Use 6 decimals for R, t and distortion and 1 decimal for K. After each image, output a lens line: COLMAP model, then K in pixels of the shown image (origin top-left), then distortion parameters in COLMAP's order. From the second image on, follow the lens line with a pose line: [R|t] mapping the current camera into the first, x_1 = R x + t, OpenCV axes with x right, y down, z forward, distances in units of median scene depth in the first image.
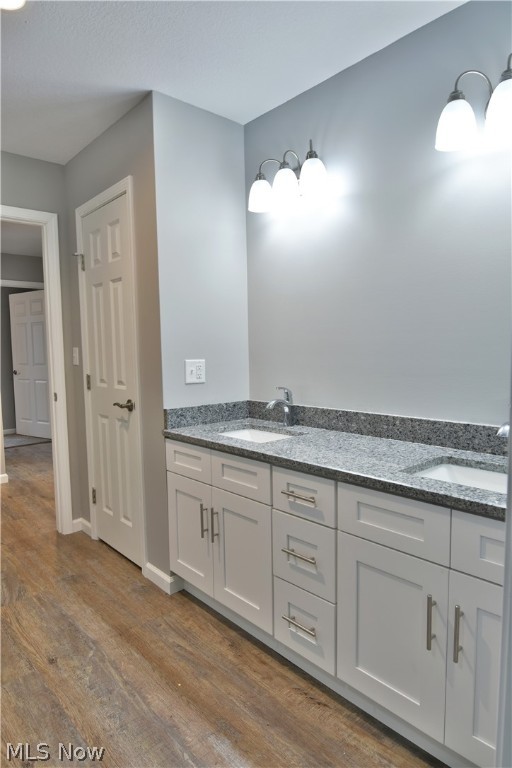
lens RADIAL K [[467.9, 0, 251.5], [0, 467.9, 388.0], [0, 0, 1]] dist [-0.013362, -0.005265]
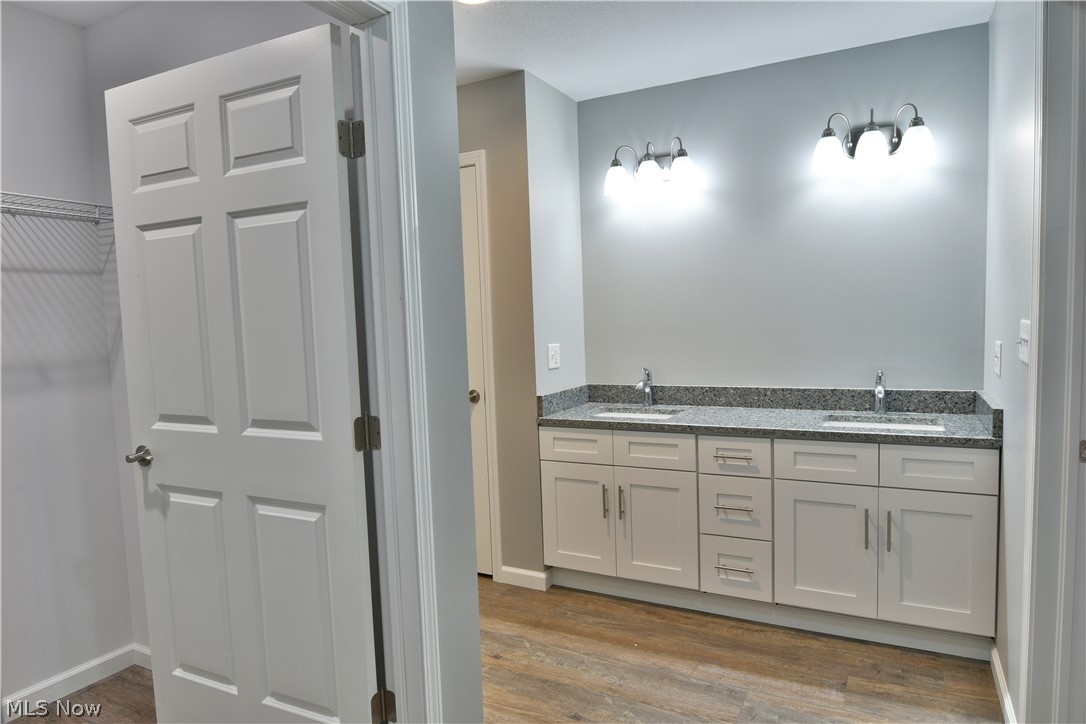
lens RADIAL K [[661.6, 0, 540.2], [0, 661.6, 366.6], [0, 0, 1]] dist [-0.013362, -0.005265]
pose [[0.937857, -0.041998, 0.344473, -0.724960], [0.047813, 0.998821, -0.008401, -0.004337], [-0.343714, 0.024349, 0.938759, -0.316851]]
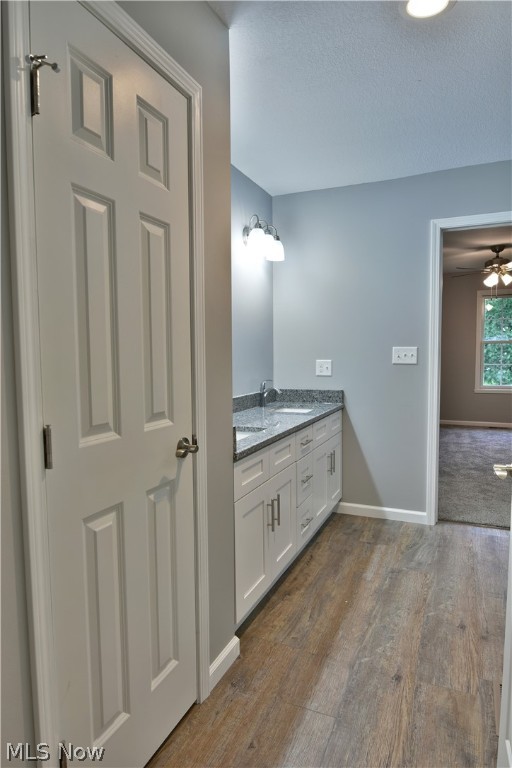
lens RADIAL K [[467.9, 0, 254.7], [0, 467.9, 386.4], [0, 0, 1]] dist [-0.013362, -0.005265]
pose [[-0.417743, -0.042735, 0.907560, -1.041364], [0.096884, 0.991103, 0.091264, -0.106553], [-0.903385, 0.126053, -0.409886, 1.438032]]
